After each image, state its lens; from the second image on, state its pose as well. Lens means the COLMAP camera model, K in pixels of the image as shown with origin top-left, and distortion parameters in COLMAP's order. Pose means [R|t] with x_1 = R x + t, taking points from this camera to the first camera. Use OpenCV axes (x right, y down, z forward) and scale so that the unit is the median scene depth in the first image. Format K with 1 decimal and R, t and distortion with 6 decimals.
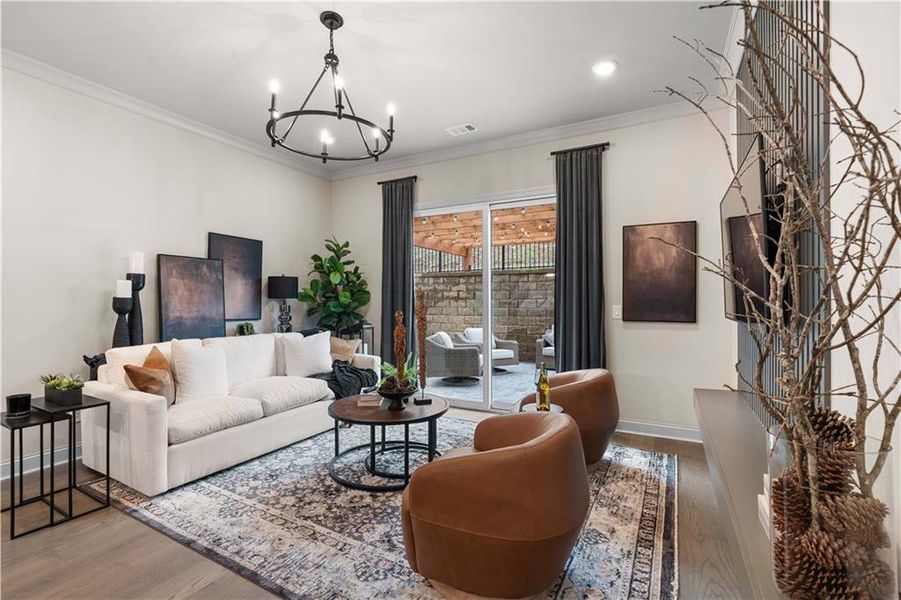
lens RADIAL K [[404.8, 0, 453.1], [0, 404.8, 298.1], [0, 0, 1]] dist [-0.005428, 0.002002]
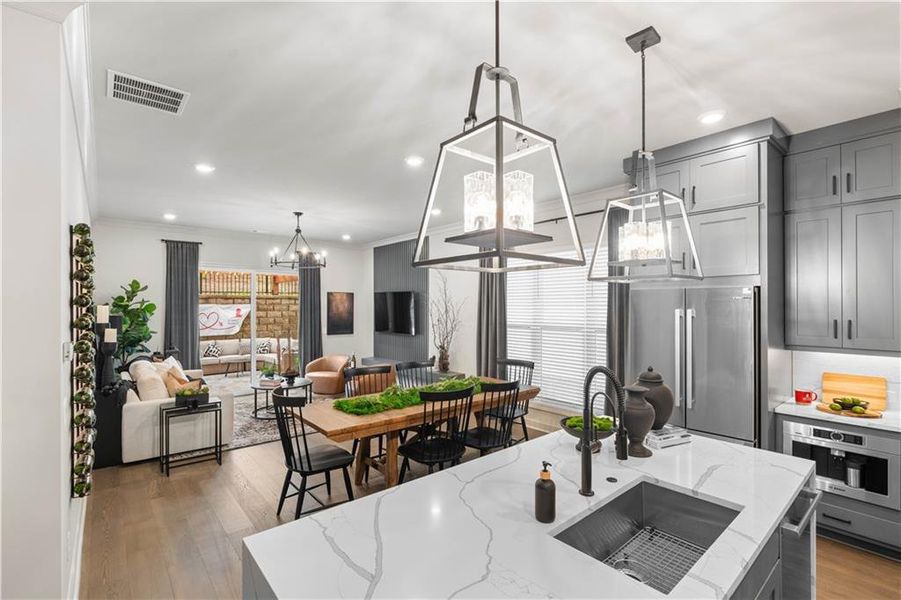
lens RADIAL K [[404.8, 0, 453.7], [0, 404.8, 300.1], [0, 0, 1]] dist [-0.005428, 0.002002]
pose [[0.353660, 0.013385, 0.935278, -1.423124], [-0.003656, 0.999910, -0.012927, -0.108906], [-0.935367, 0.001152, 0.353677, -0.438367]]
